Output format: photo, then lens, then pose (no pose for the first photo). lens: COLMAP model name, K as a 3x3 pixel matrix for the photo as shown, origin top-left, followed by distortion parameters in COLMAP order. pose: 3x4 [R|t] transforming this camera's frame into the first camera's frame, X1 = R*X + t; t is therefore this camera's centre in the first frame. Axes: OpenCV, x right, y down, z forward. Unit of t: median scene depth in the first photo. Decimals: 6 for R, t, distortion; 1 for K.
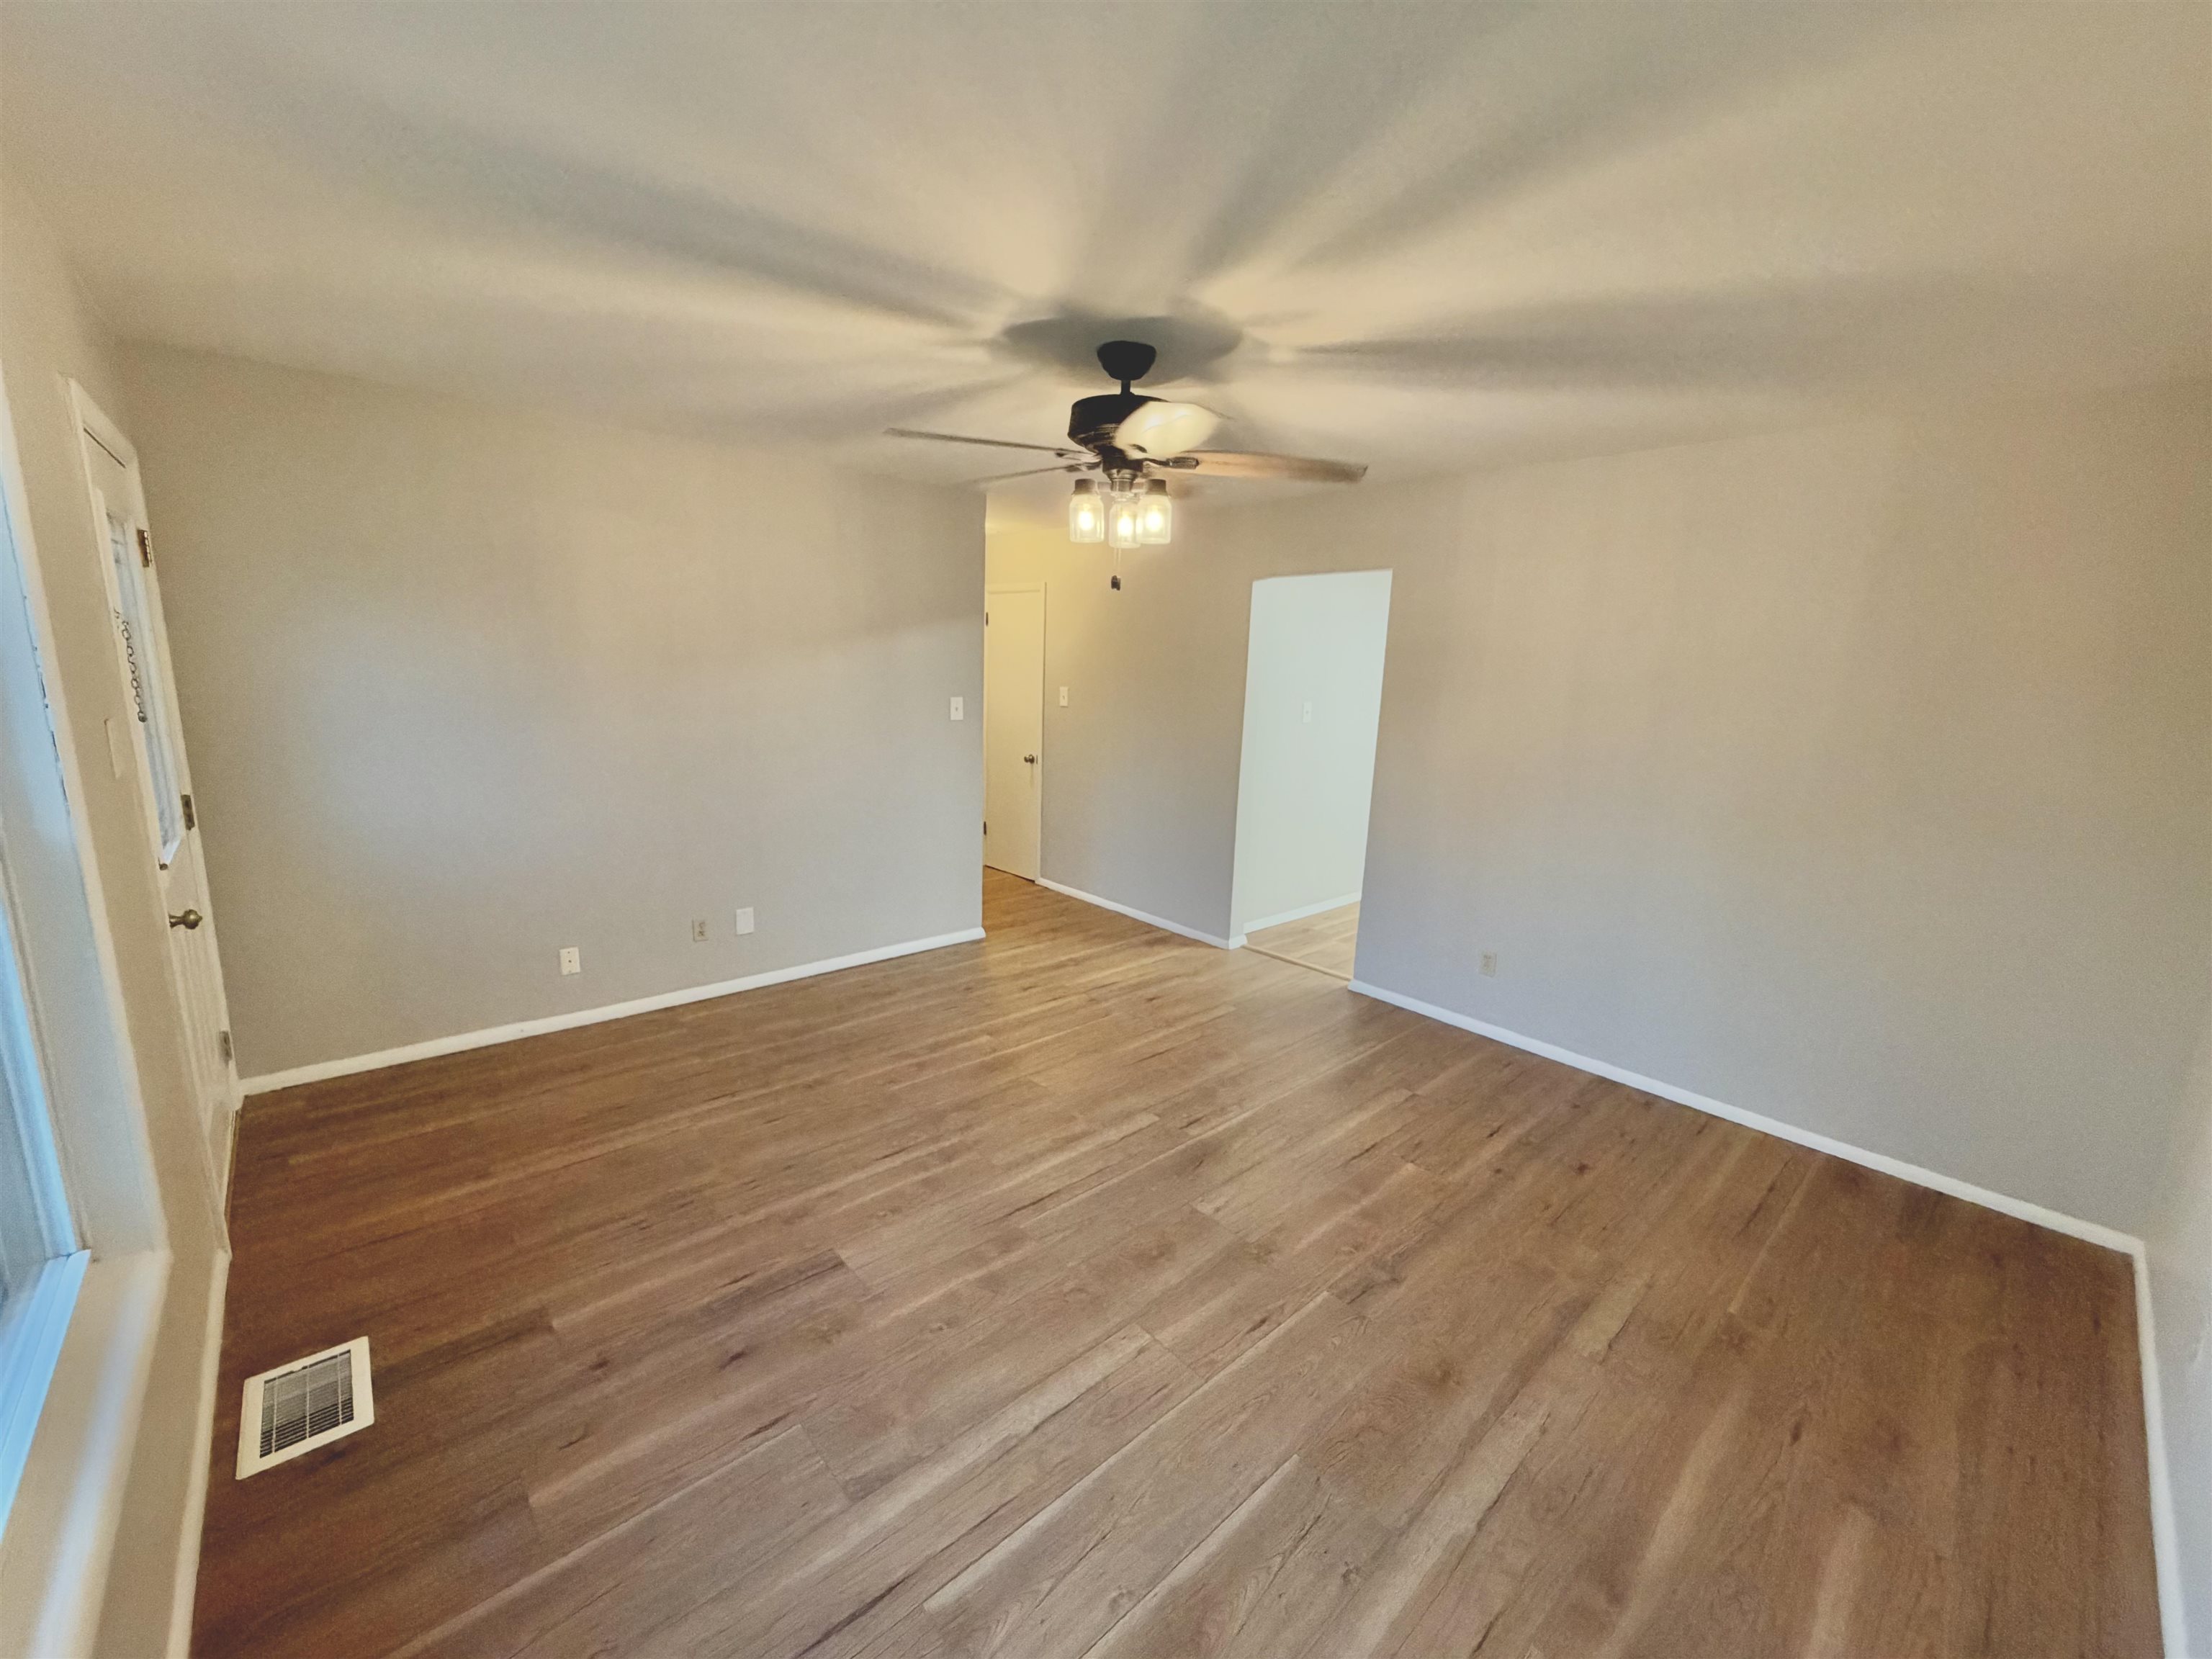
lens RADIAL K [[893.8, 0, 1099.1], [0, 893.8, 831.1], [0, 0, 1]] dist [0.000678, 0.000029]
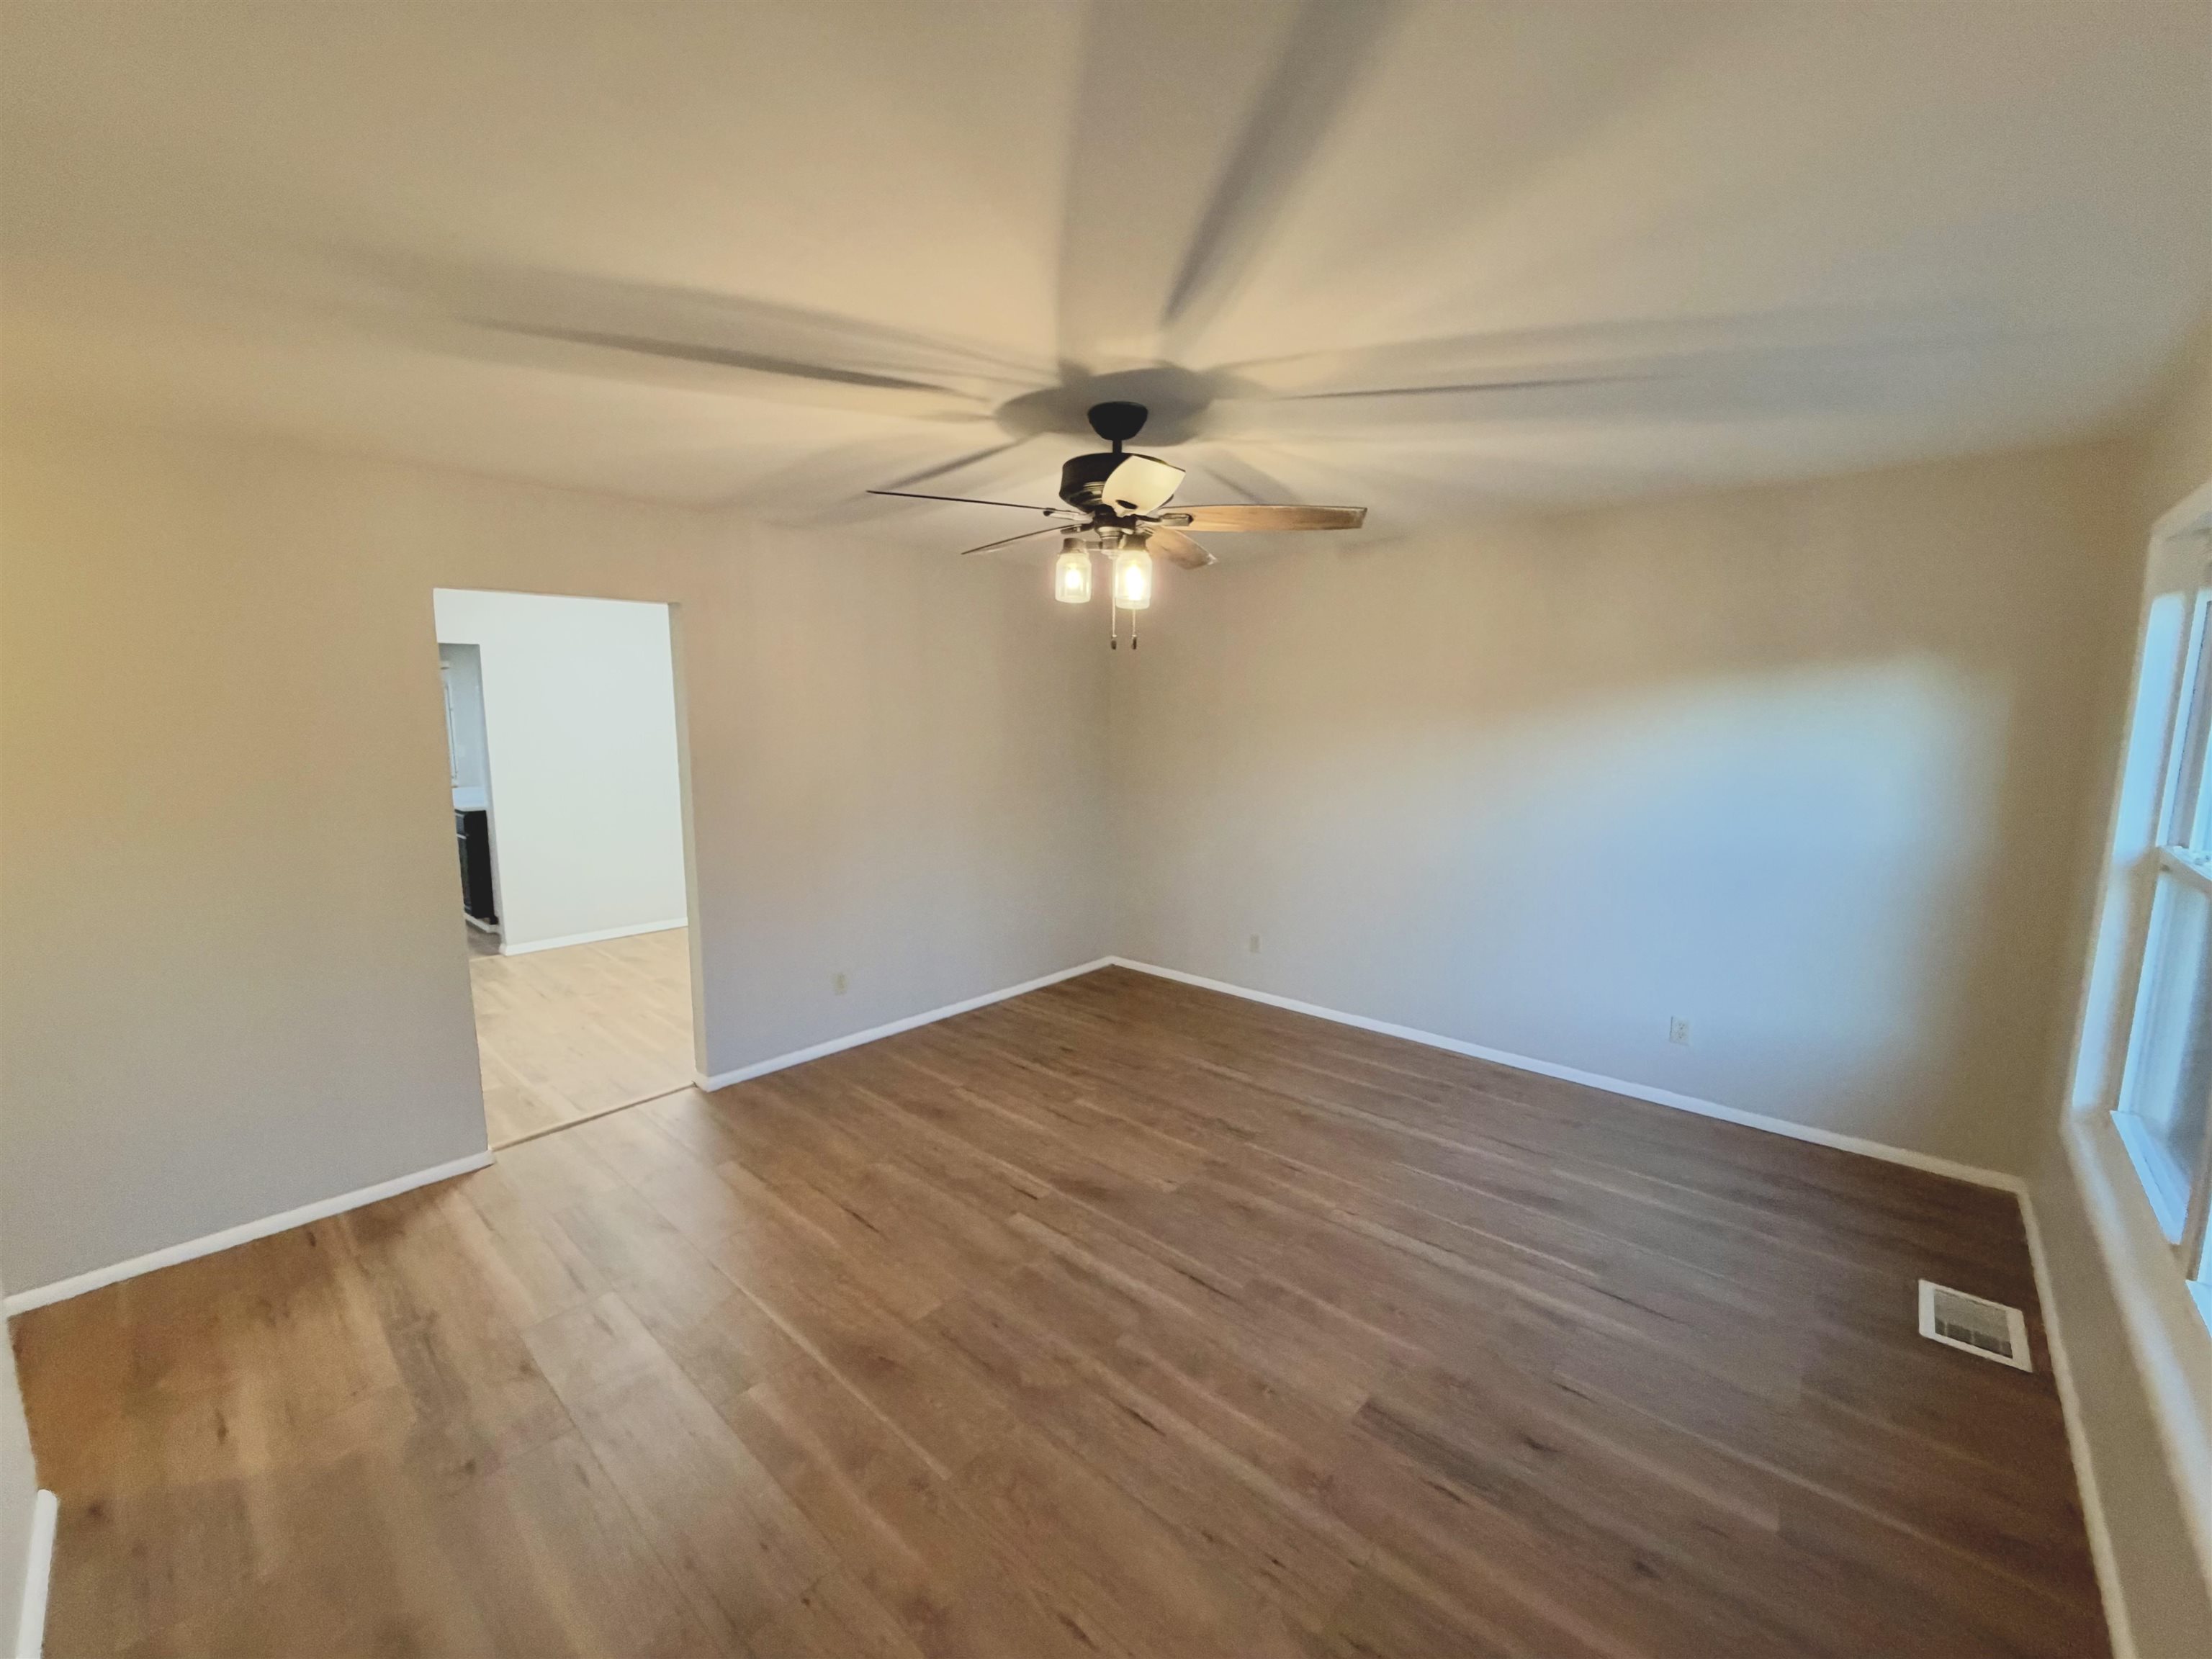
lens RADIAL K [[893.8, 0, 1099.2], [0, 893.8, 828.2], [0, 0, 1]] dist [0.000678, 0.000029]
pose [[-0.108377, -0.163146, 0.980631, -0.966123], [0.187825, 0.965314, 0.181356, -0.261304], [-0.976205, 0.203841, -0.073975, 1.127985]]
